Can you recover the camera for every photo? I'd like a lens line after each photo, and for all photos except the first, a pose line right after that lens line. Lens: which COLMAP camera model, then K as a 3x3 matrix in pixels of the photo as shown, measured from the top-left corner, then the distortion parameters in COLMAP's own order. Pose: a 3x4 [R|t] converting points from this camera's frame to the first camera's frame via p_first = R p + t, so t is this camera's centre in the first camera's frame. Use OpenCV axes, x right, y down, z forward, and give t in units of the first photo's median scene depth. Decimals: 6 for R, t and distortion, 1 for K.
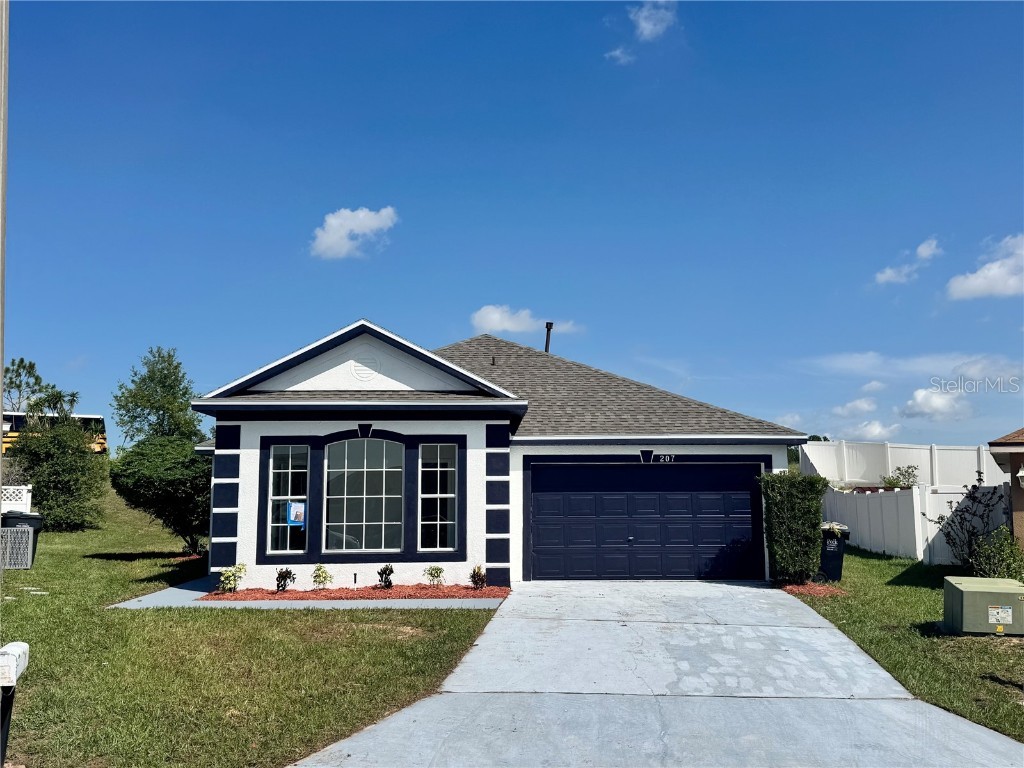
lens RADIAL K [[969.2, 0, 519.6], [0, 969.2, 378.1], [0, 0, 1]] dist [0.010201, 0.000000]
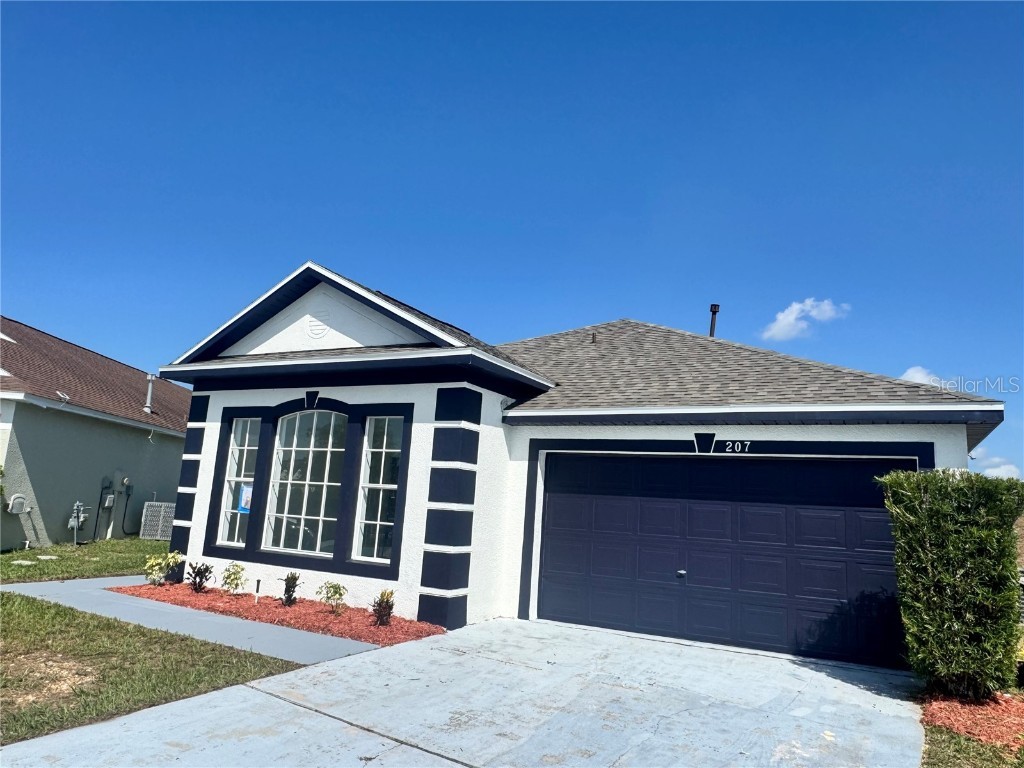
lens RADIAL K [[701.1, 0, 509.5], [0, 701.1, 382.3], [0, 0, 1]] dist [-0.047107, 0.008210]
pose [[0.863625, -0.030823, -0.503192, 0.270482], [-0.003566, 0.997731, -0.067236, 0.078128], [0.504122, 0.059861, 0.861555, 0.586466]]
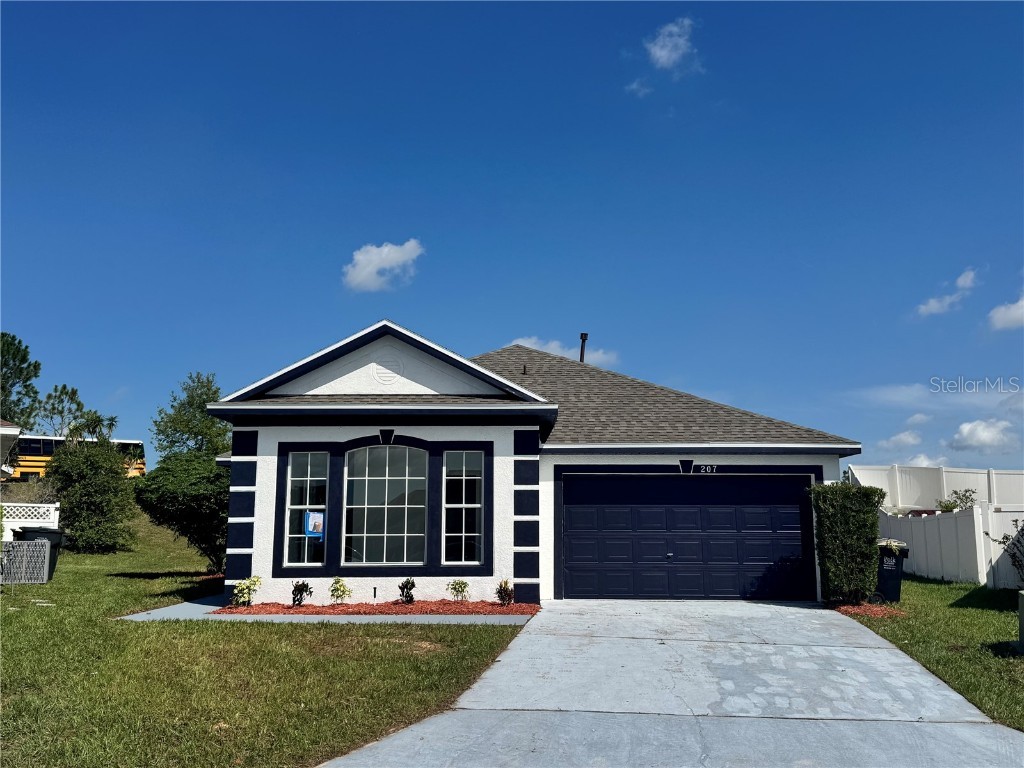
lens RADIAL K [[969.2, 0, 515.4], [0, 969.2, 375.3], [0, 0, 1]] dist [0.010201, 0.000000]
pose [[0.998909, -0.001899, -0.046656, 0.010500], [0.000190, 0.999330, -0.036613, 0.028885], [0.046694, 0.036564, 0.998240, 0.056237]]
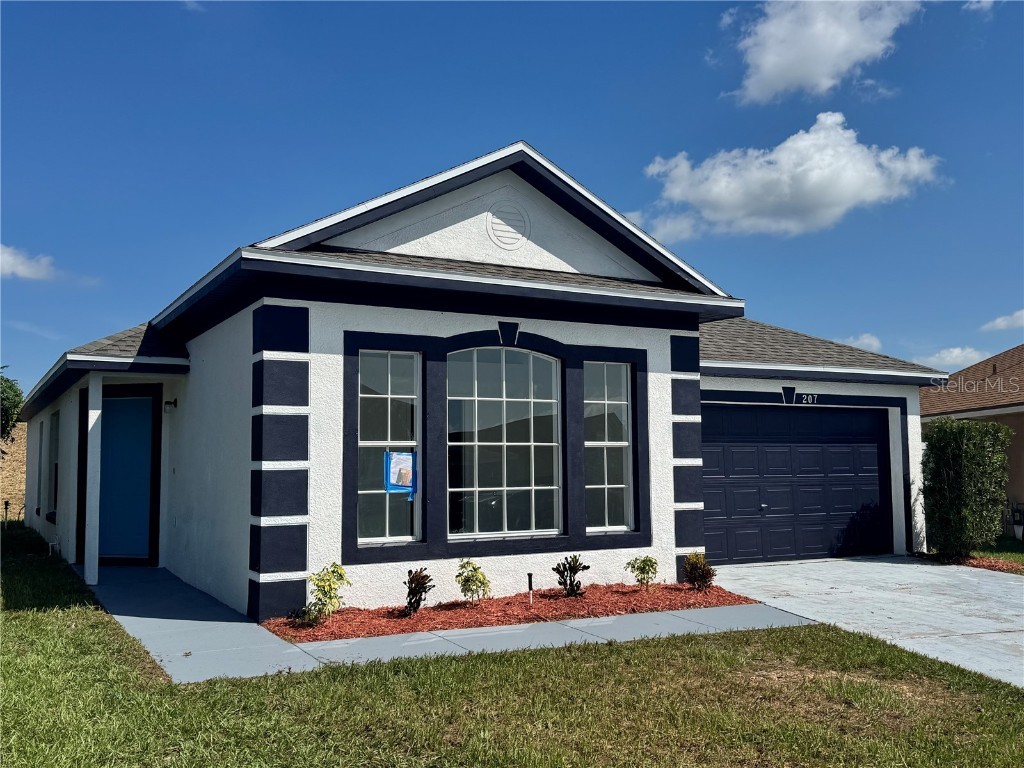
lens RADIAL K [[969.2, 0, 487.5], [0, 969.2, 403.0], [0, 0, 1]] dist [0.010201, 0.000000]
pose [[0.898181, 0.029817, 0.438613, -0.430532], [-0.057409, 0.997109, 0.049776, 0.068014], [-0.435861, -0.069888, 0.897297, 0.470232]]
